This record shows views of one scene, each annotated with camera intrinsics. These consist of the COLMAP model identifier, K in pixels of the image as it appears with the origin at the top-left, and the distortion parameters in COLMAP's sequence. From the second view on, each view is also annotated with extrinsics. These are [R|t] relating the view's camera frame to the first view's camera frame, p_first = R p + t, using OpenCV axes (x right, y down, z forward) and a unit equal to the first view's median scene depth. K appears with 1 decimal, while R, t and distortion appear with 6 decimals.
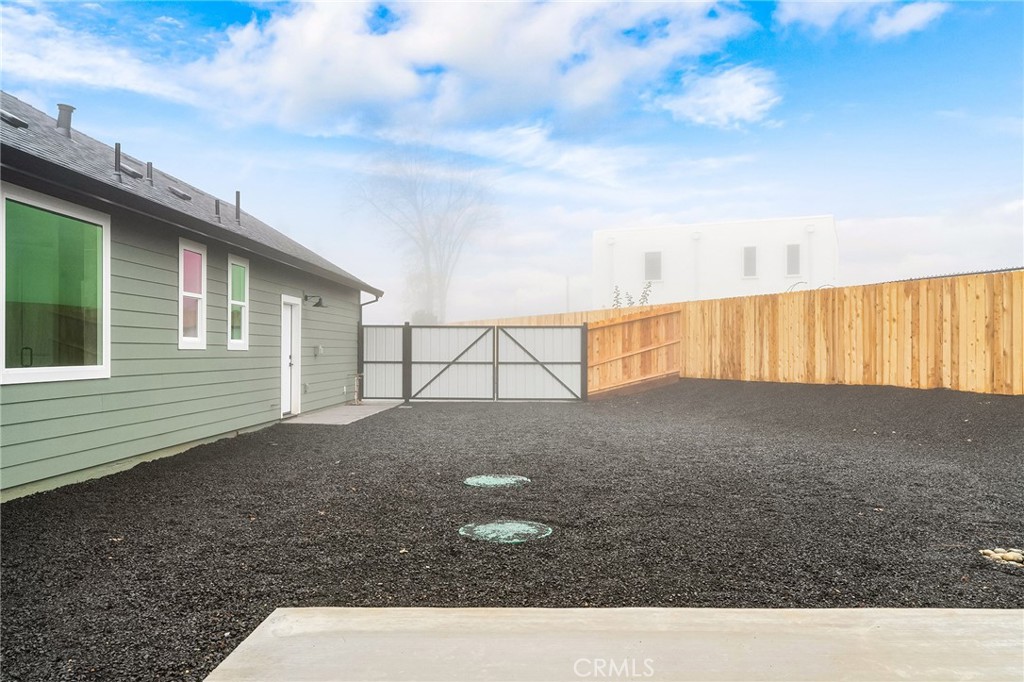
lens RADIAL K [[793.7, 0, 511.3], [0, 793.7, 342.4], [0, 0, 1]] dist [0.027347, 0.009583]
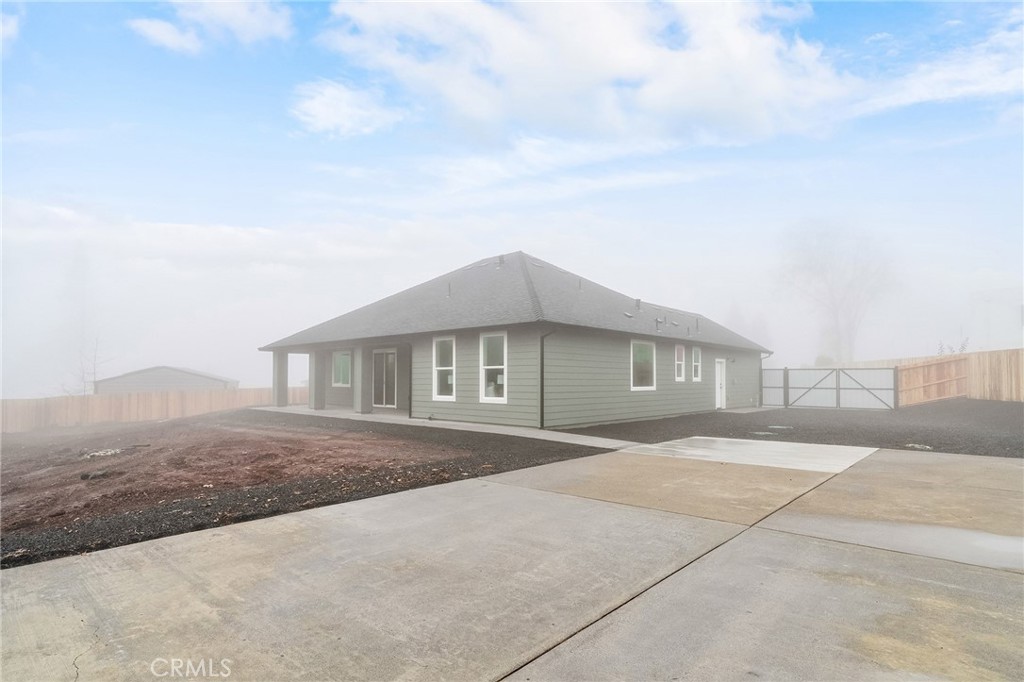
lens RADIAL K [[534.8, 0, 506.2], [0, 534.8, 373.4], [0, 0, 1]] dist [0.014223, -0.000101]
pose [[0.767099, -0.005679, -0.641504, 0.197091], [0.005427, 0.999982, -0.002363, -0.010676], [0.641506, -0.001668, 0.767116, -0.485709]]
